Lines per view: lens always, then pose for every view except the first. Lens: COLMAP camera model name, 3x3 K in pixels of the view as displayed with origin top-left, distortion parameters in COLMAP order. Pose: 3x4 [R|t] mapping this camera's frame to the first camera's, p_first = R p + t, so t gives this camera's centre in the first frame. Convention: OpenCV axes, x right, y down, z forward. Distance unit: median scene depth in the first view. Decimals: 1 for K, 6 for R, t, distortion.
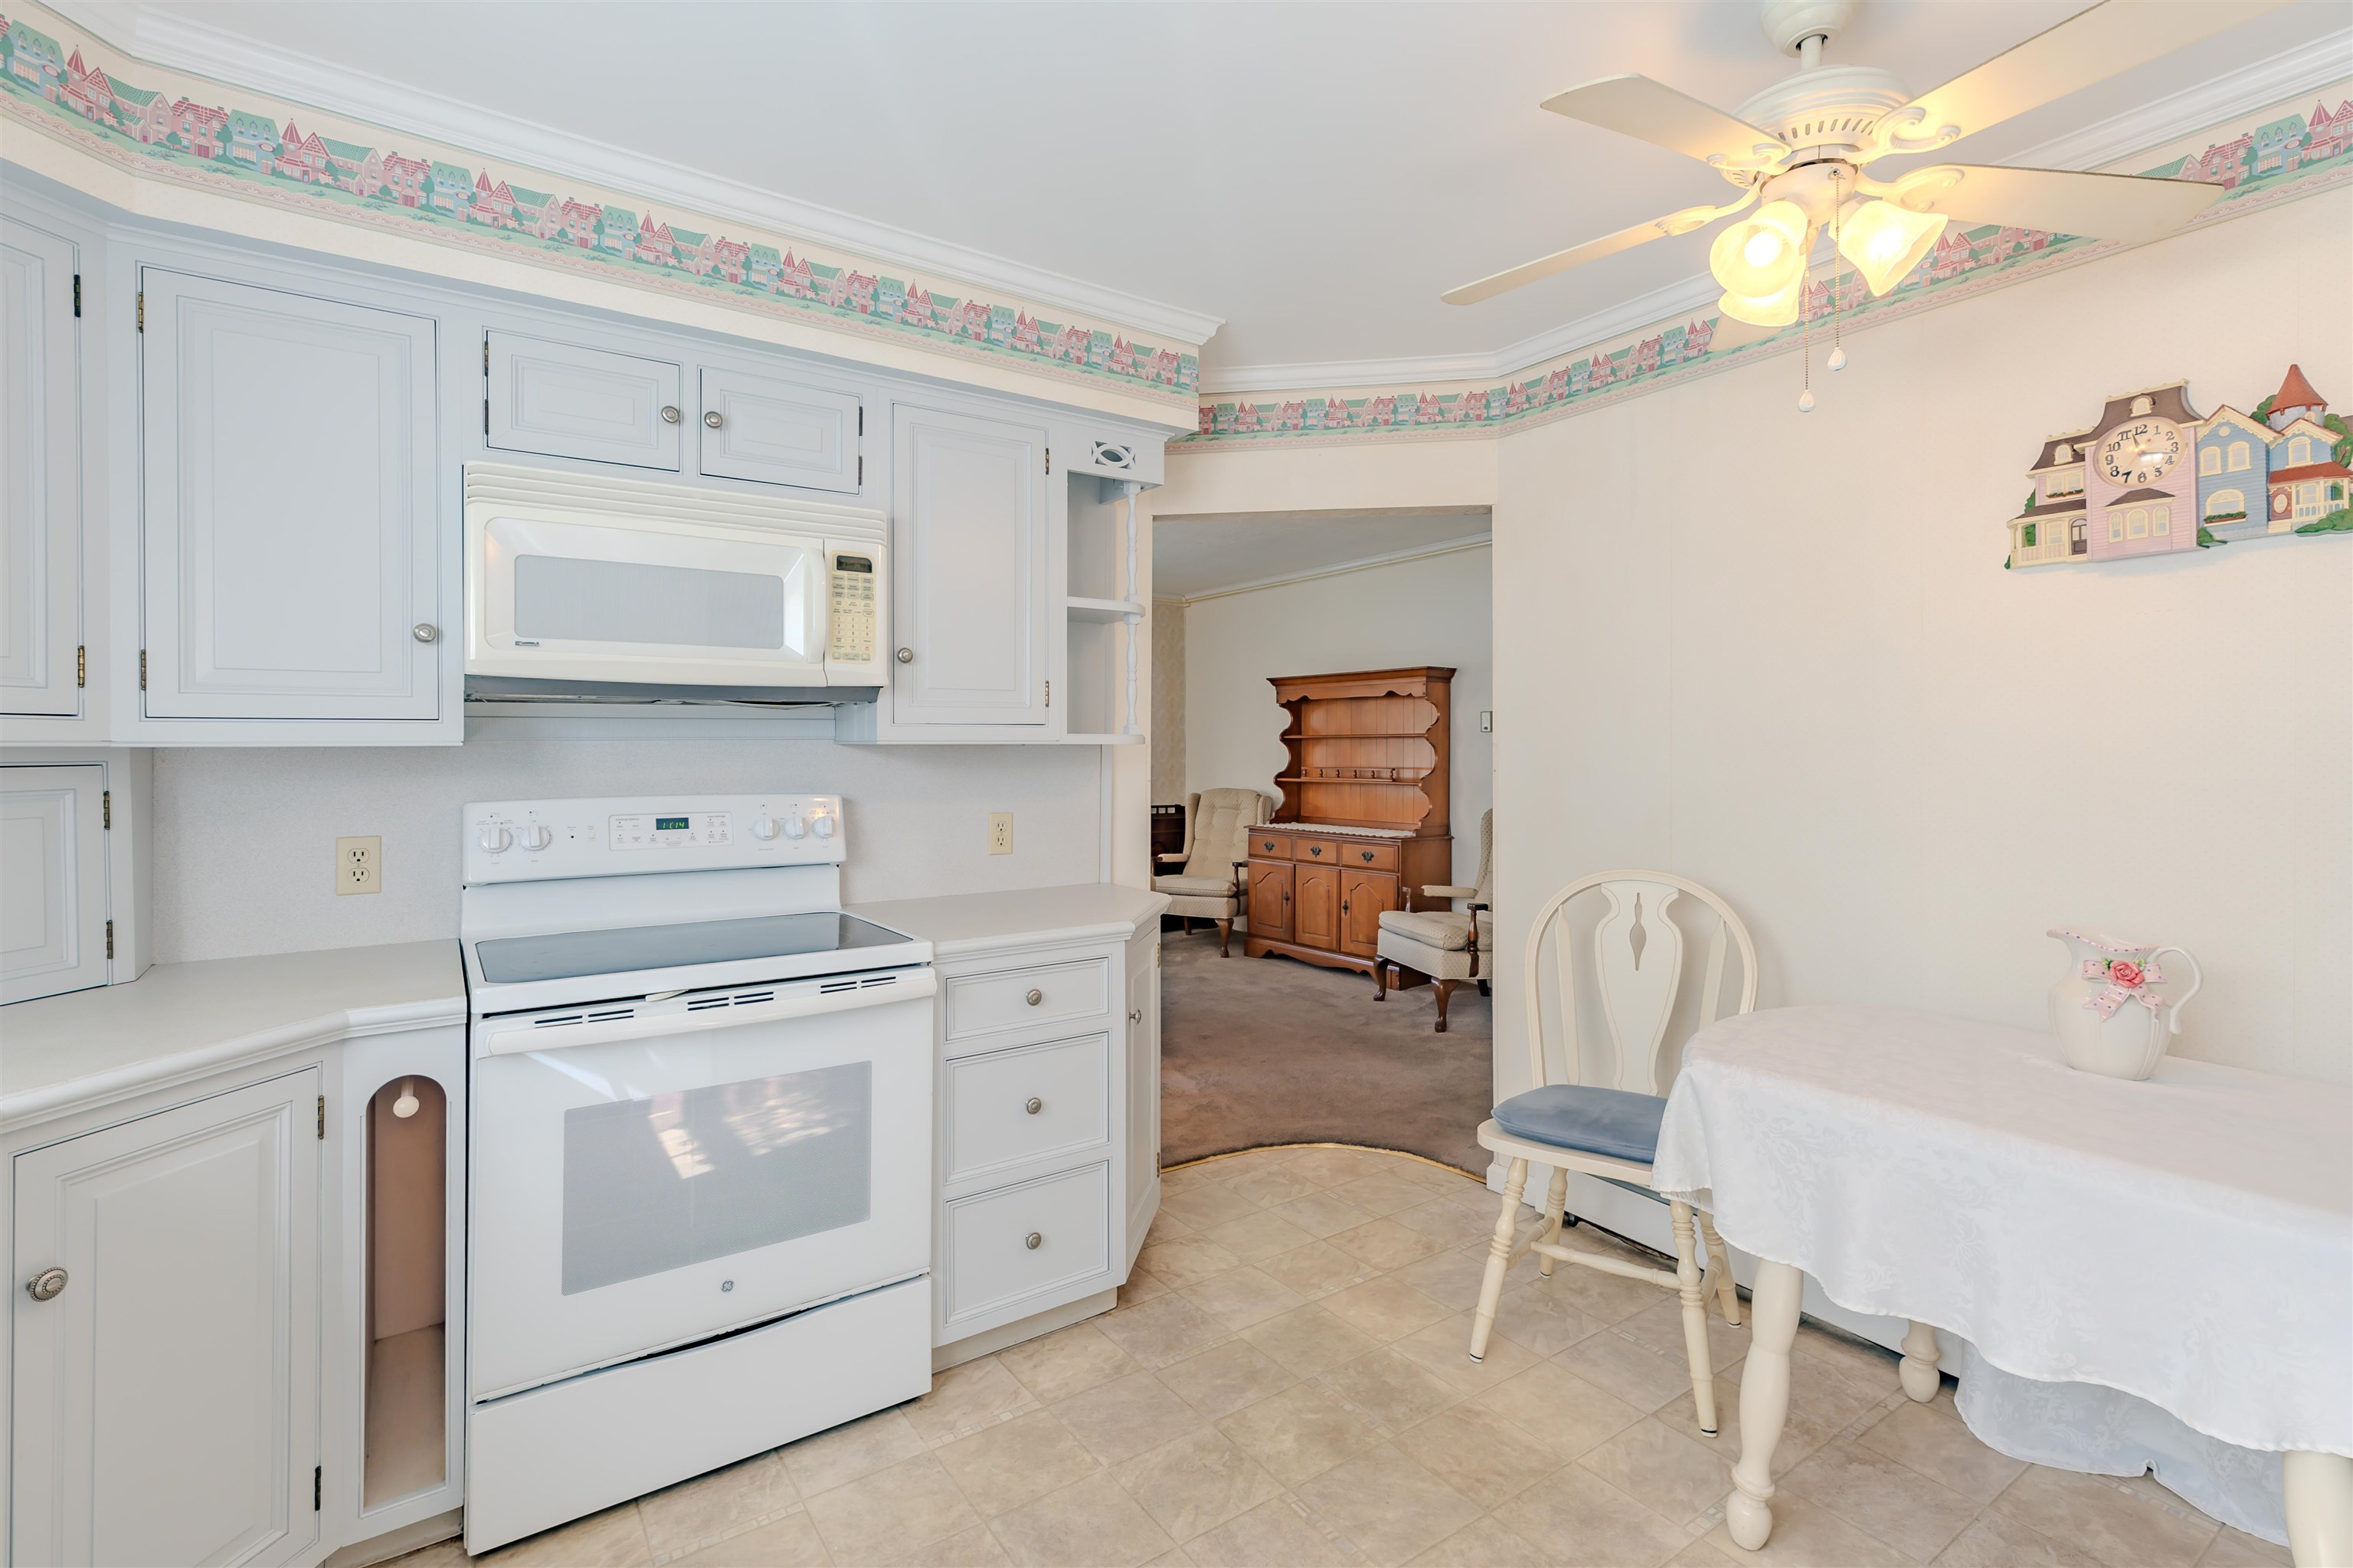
lens RADIAL K [[1067.9, 0, 1170.7], [0, 1067.9, 746.8], [0, 0, 1]] dist [0.007957, -0.001004]
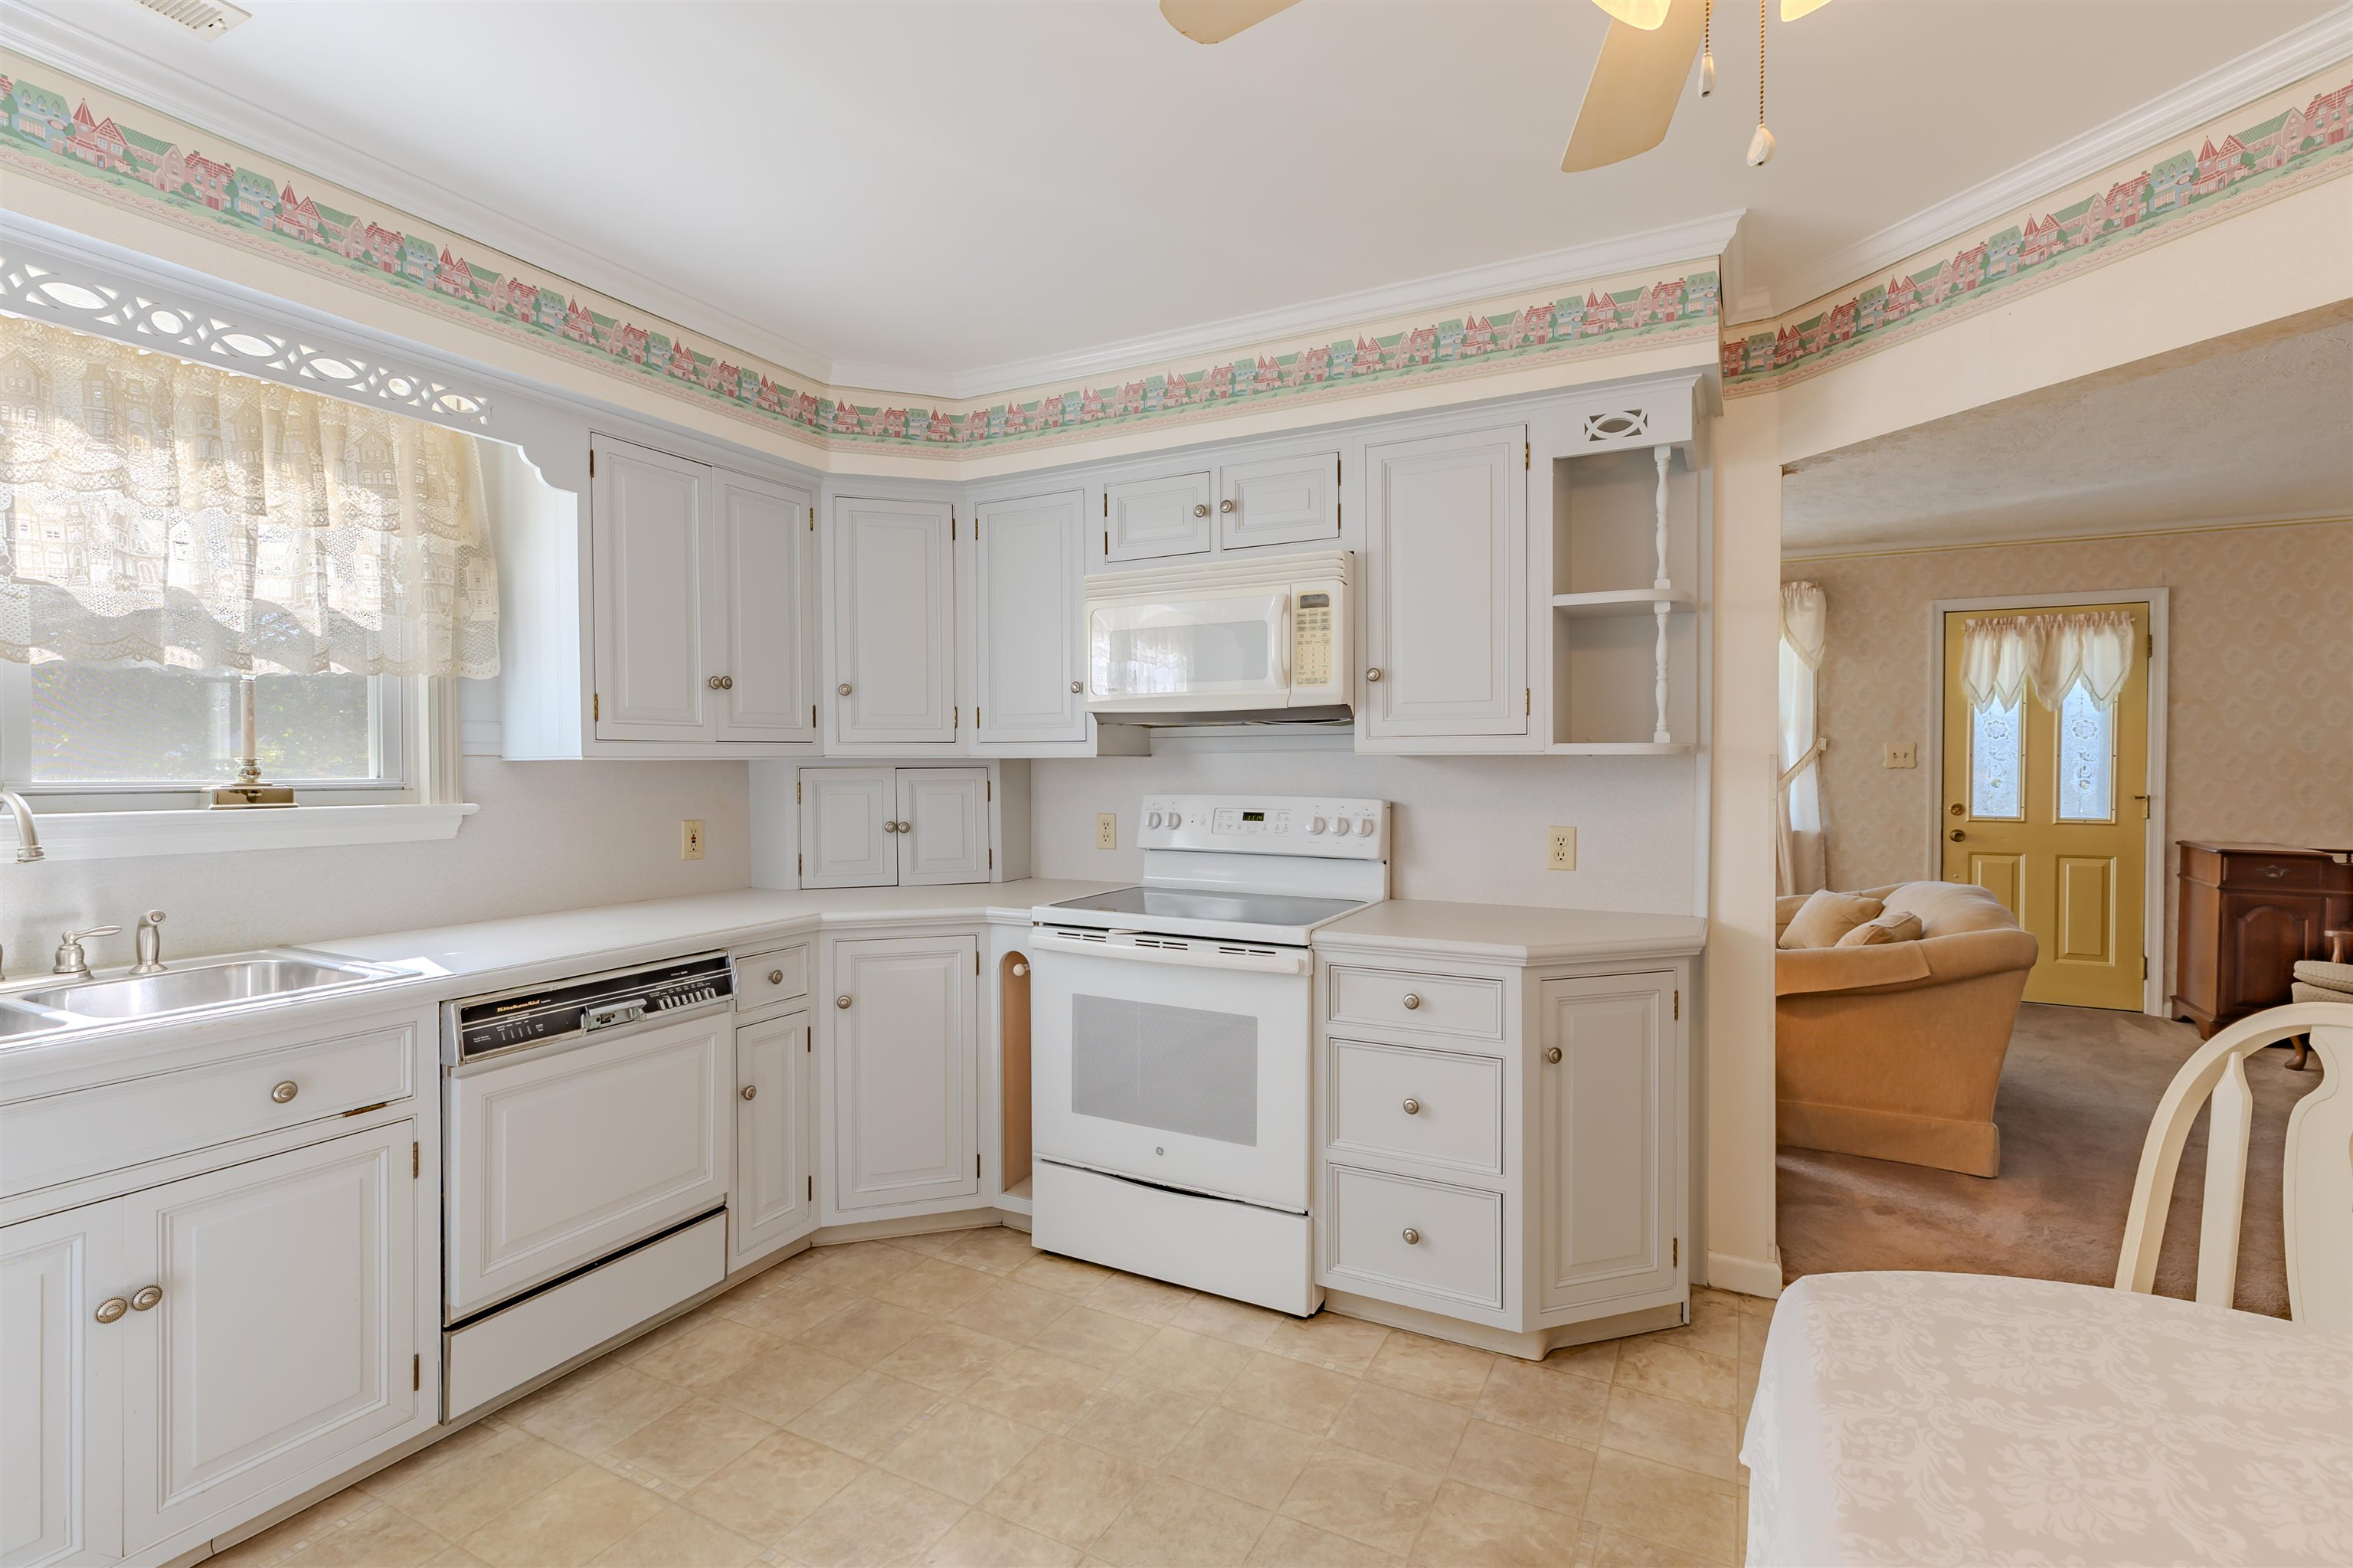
lens RADIAL K [[1067.9, 0, 1184.8], [0, 1067.9, 776.1], [0, 0, 1]] dist [0.007957, -0.001004]
pose [[0.473637, 0.014490, -0.880601, 0.699661], [0.001962, 0.999845, 0.017507, -0.000426], [0.880718, -0.010019, 0.473535, 0.336970]]
